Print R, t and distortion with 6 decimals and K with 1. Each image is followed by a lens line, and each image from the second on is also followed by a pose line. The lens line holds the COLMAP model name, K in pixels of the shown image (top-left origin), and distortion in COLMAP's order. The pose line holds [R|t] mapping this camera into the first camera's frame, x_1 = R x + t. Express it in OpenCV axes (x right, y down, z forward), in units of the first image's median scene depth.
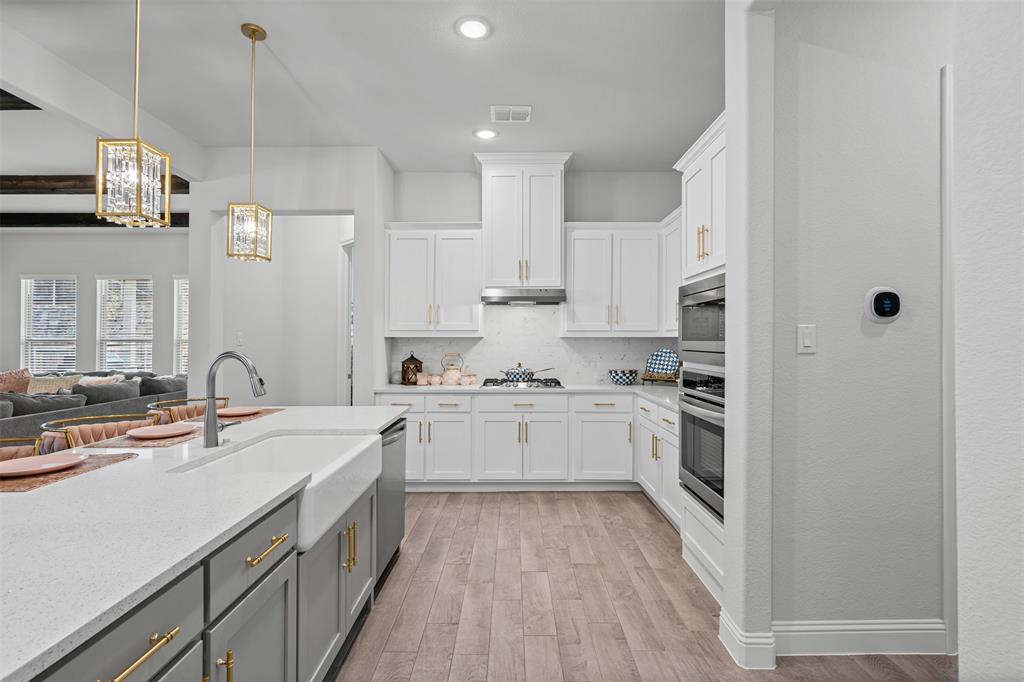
lens RADIAL K [[482.7, 0, 511.5], [0, 482.7, 338.1], [0, 0, 1]] dist [-0.001021, 0.000624]
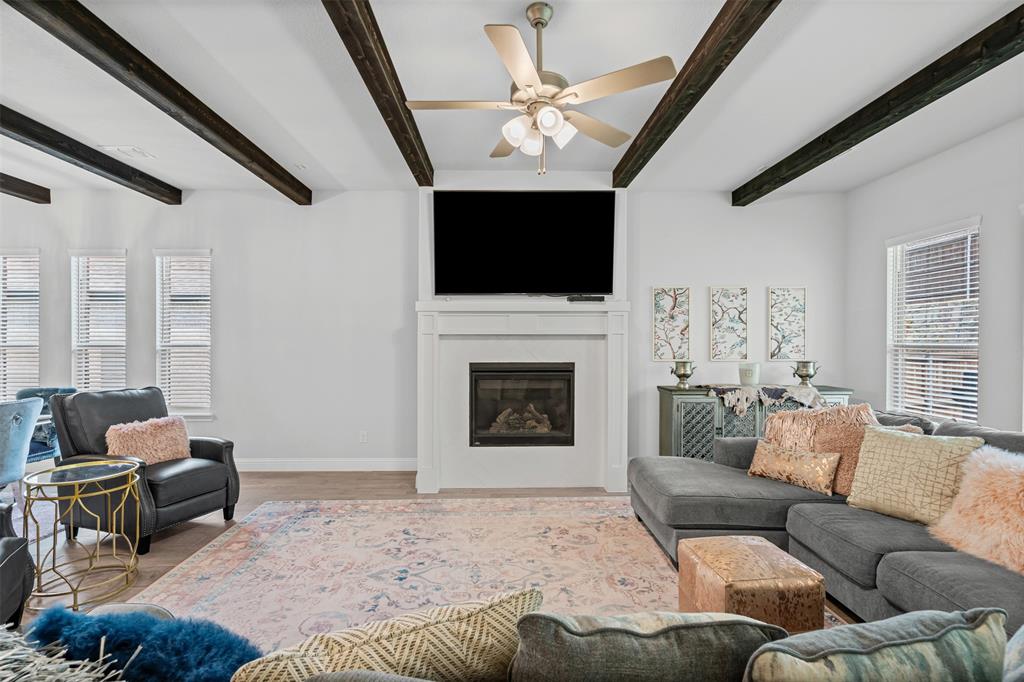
lens RADIAL K [[469.5, 0, 508.8], [0, 469.5, 347.4], [0, 0, 1]] dist [-0.000681, 0.001158]
pose [[0.022903, 0.006738, -0.999715, -0.778566], [0.008127, 0.999943, 0.006925, -0.003965], [0.999705, -0.008283, 0.022847, 0.915000]]
